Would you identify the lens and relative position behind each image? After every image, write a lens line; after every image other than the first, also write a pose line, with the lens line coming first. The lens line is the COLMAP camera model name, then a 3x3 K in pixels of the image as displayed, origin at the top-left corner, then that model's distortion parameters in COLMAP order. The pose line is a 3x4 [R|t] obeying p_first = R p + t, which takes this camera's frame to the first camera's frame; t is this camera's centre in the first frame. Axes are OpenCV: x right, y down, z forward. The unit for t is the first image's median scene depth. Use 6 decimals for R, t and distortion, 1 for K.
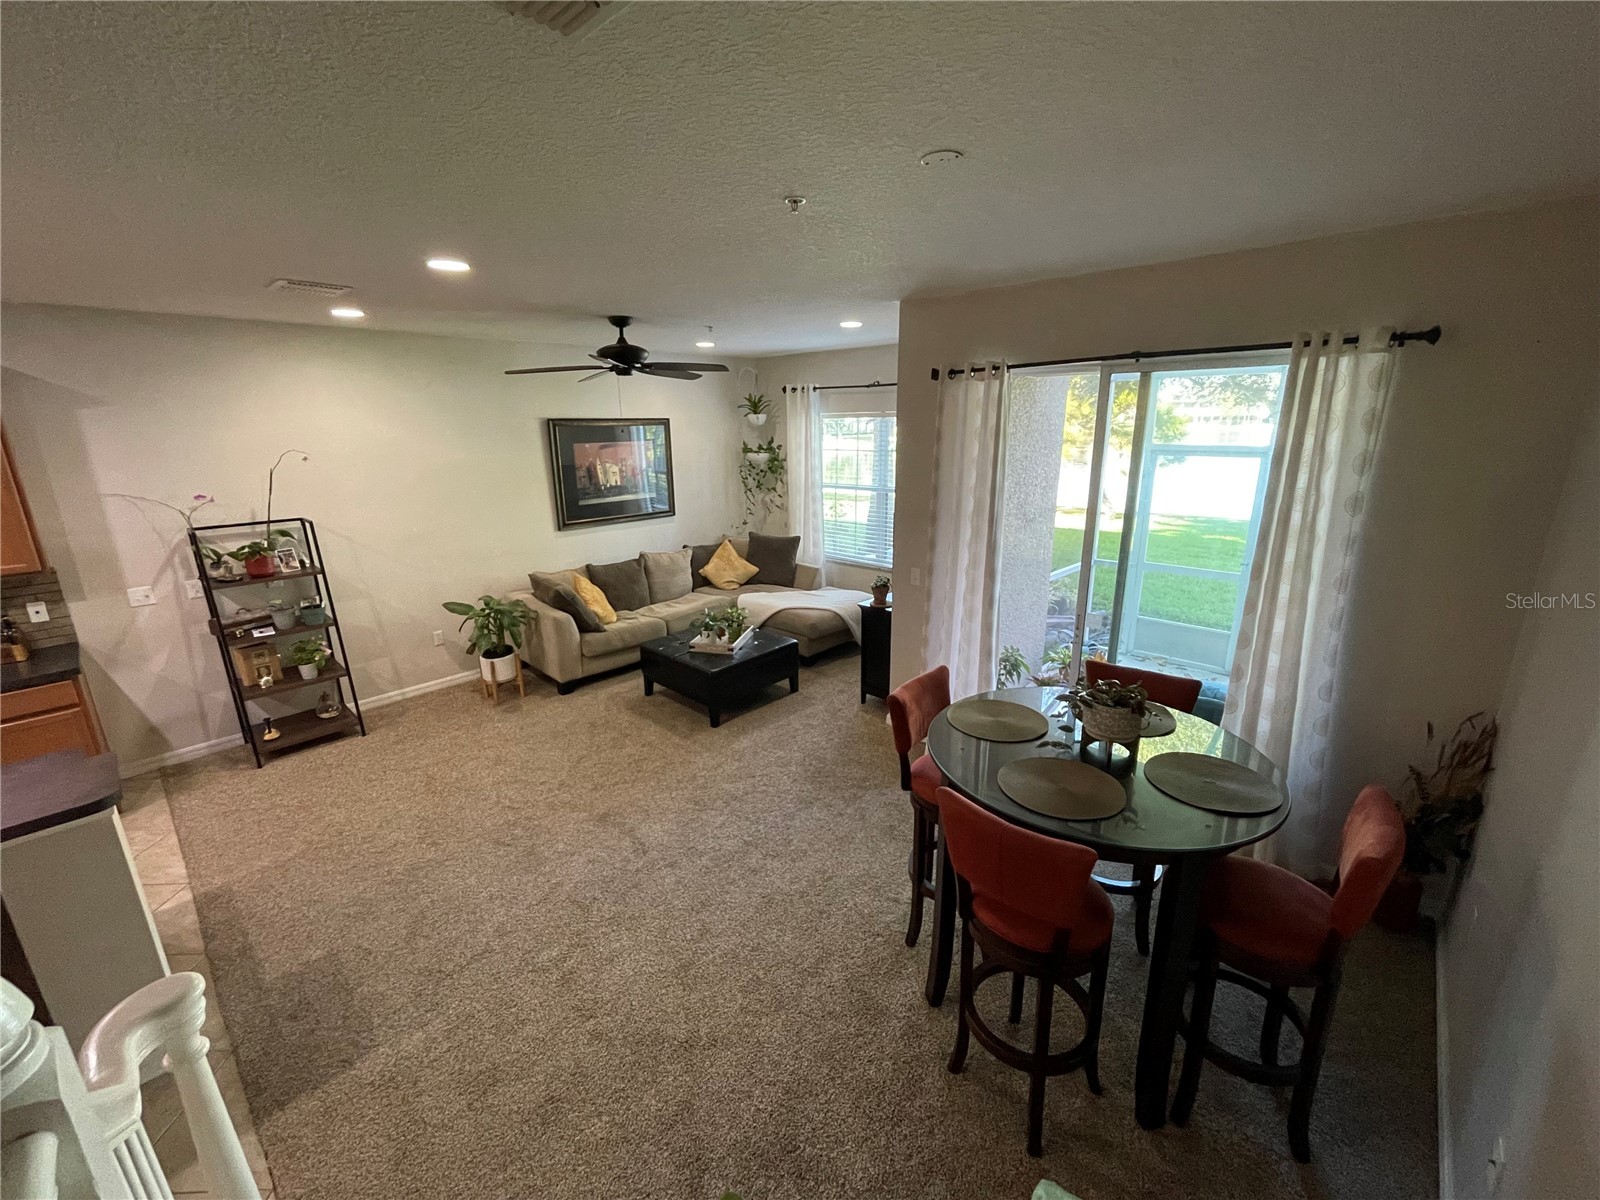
lens RADIAL K [[648.4, 0, 800.0], [0, 648.4, 600.0], [0, 0, 1]] dist [-0.001101, -0.000014]
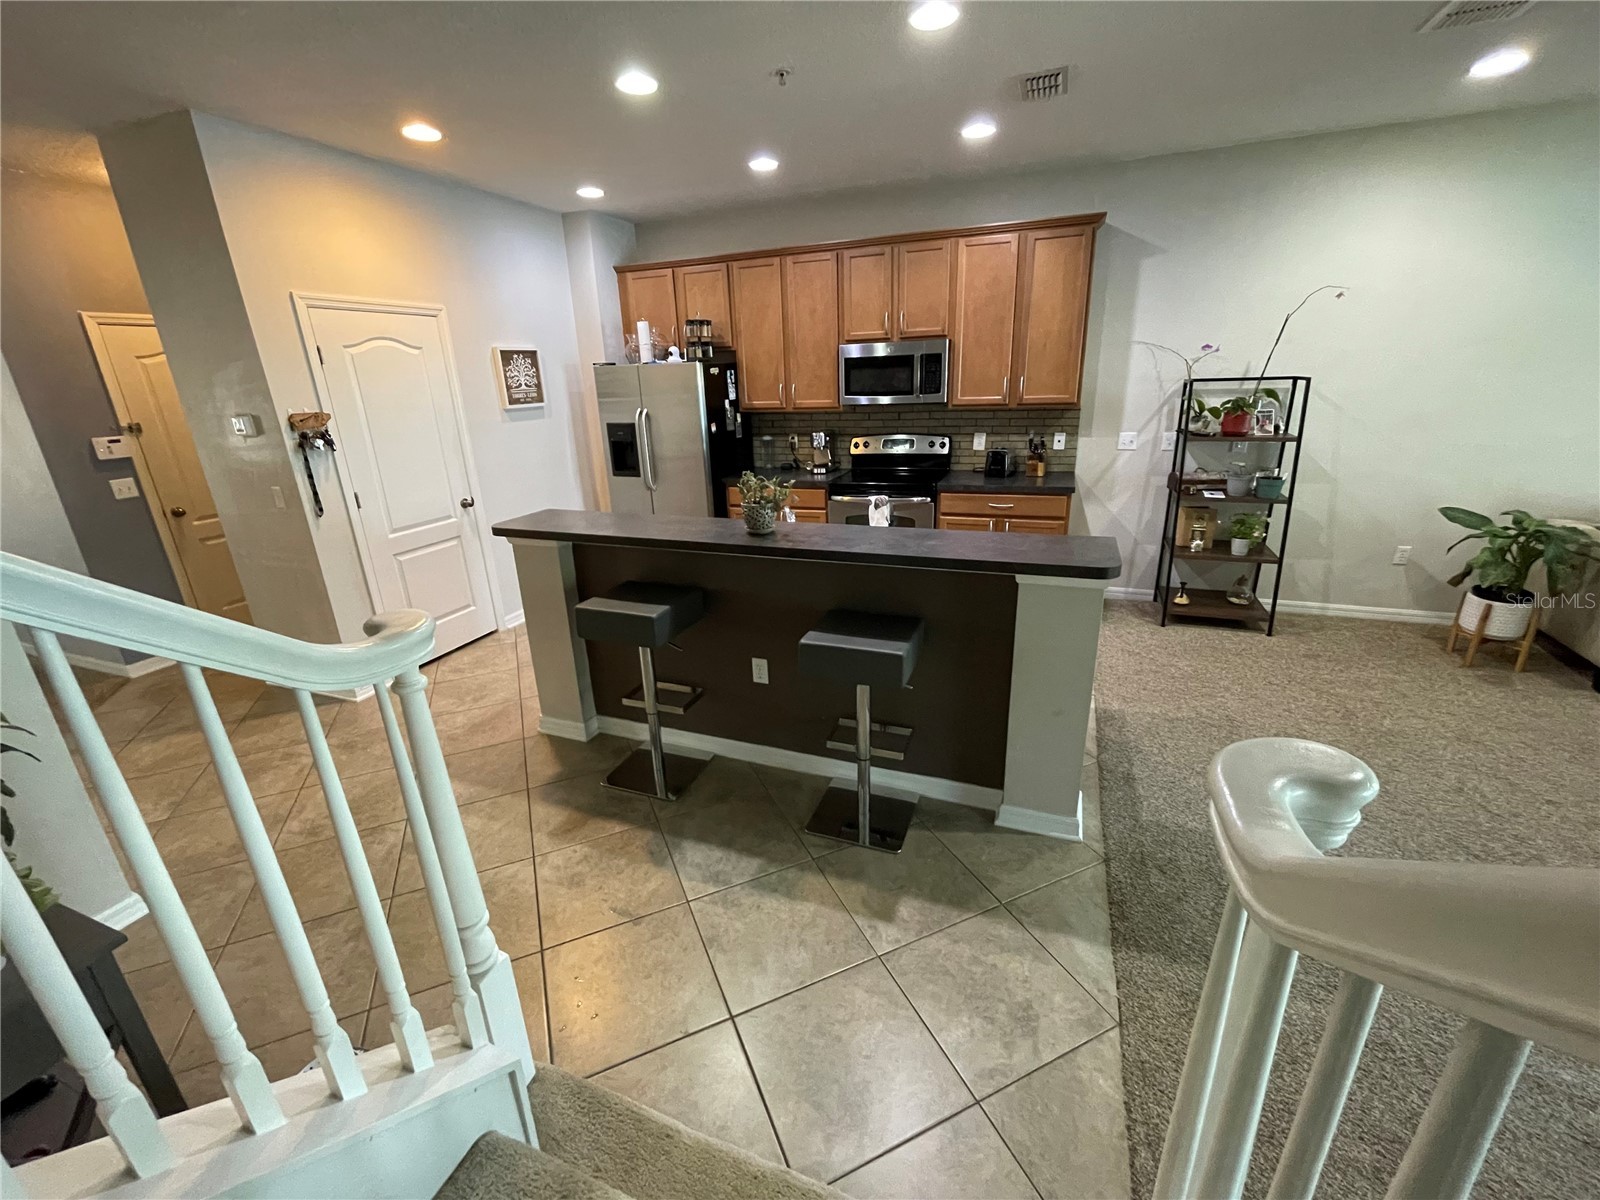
lens RADIAL K [[654.6, 0, 796.0], [0, 654.6, 598.0], [0, 0, 1]] dist [-0.000752, -0.000738]
pose [[0.358954, 0.305241, -0.882032, -0.138489], [-0.217576, 0.946342, 0.238951, 0.086710], [0.907641, 0.106136, 0.406106, 0.062355]]
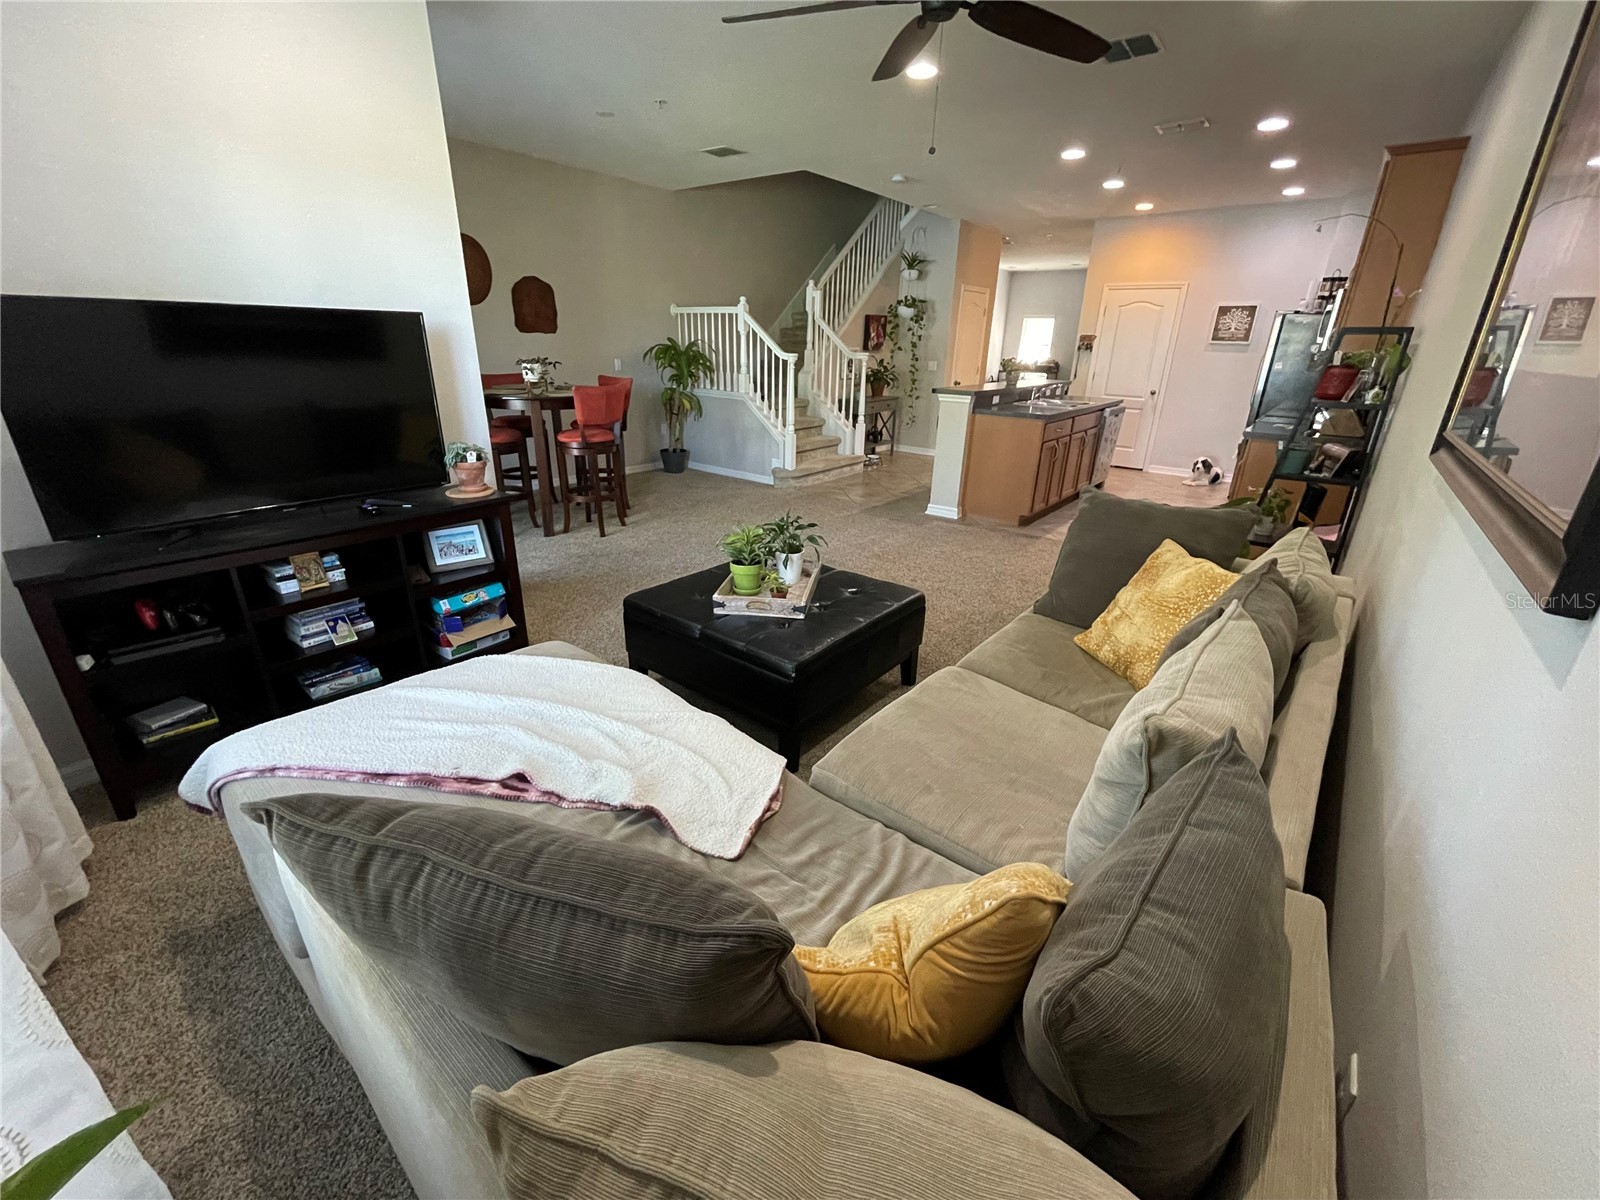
lens RADIAL K [[654.6, 0, 796.0], [0, 654.6, 598.0], [0, 0, 1]] dist [-0.000752, -0.000738]
pose [[-0.997466, 0.017218, -0.069034, -0.113745], [-0.027733, 0.799434, 0.600113, -0.265549], [0.065521, 0.600507, -0.796931, 1.537247]]
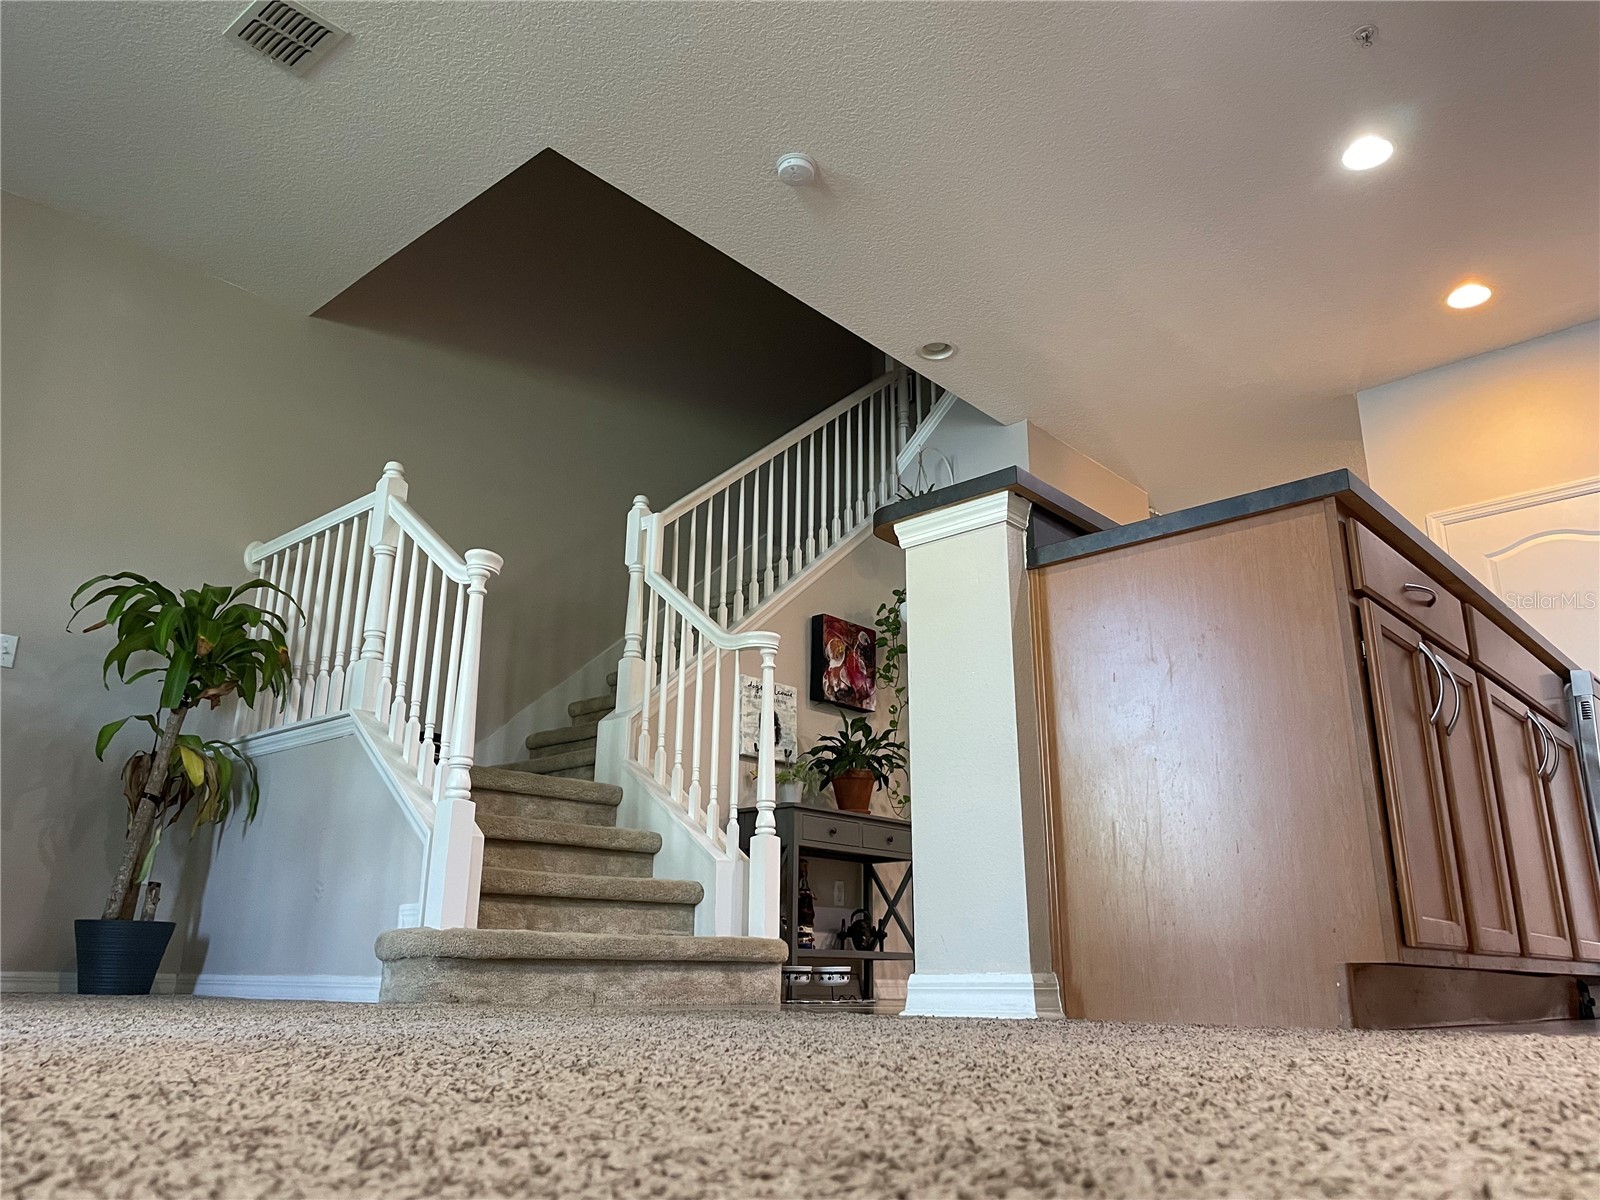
lens RADIAL K [[1199.5, 0, 806.1], [0, 1199.5, 589.5], [0, 0, 1]] dist [0.094958, -0.122623]
pose [[-0.999926, 0.003986, -0.011501, -0.400133], [0.004524, 0.998880, -0.047109, 0.185049], [0.011300, -0.047157, -0.998824, 0.976472]]
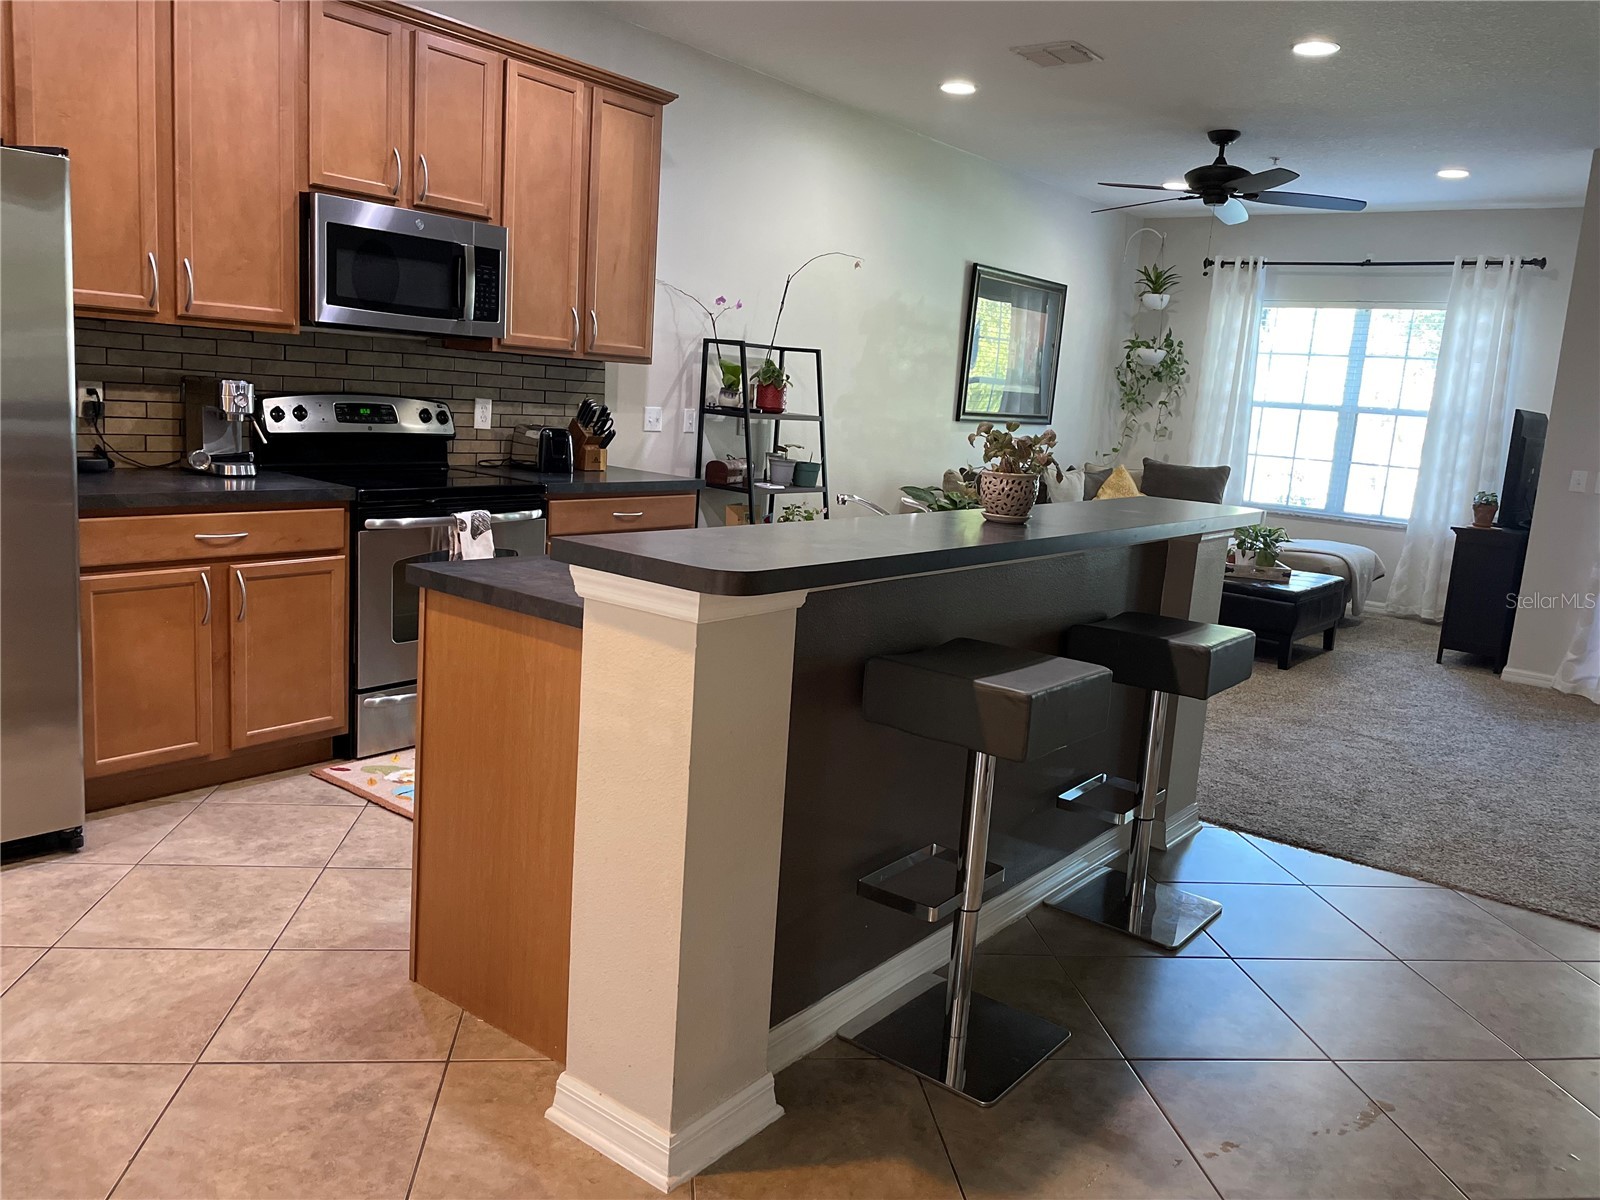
lens RADIAL K [[1199.5, 0, 806.1], [0, 1199.5, 589.5], [0, 0, 1]] dist [0.094958, -0.122623]
pose [[0.992729, 0.073547, 0.095287, -0.804556], [-0.064008, 0.992970, -0.099562, 0.271339], [-0.101940, 0.092739, 0.990458, -0.334896]]
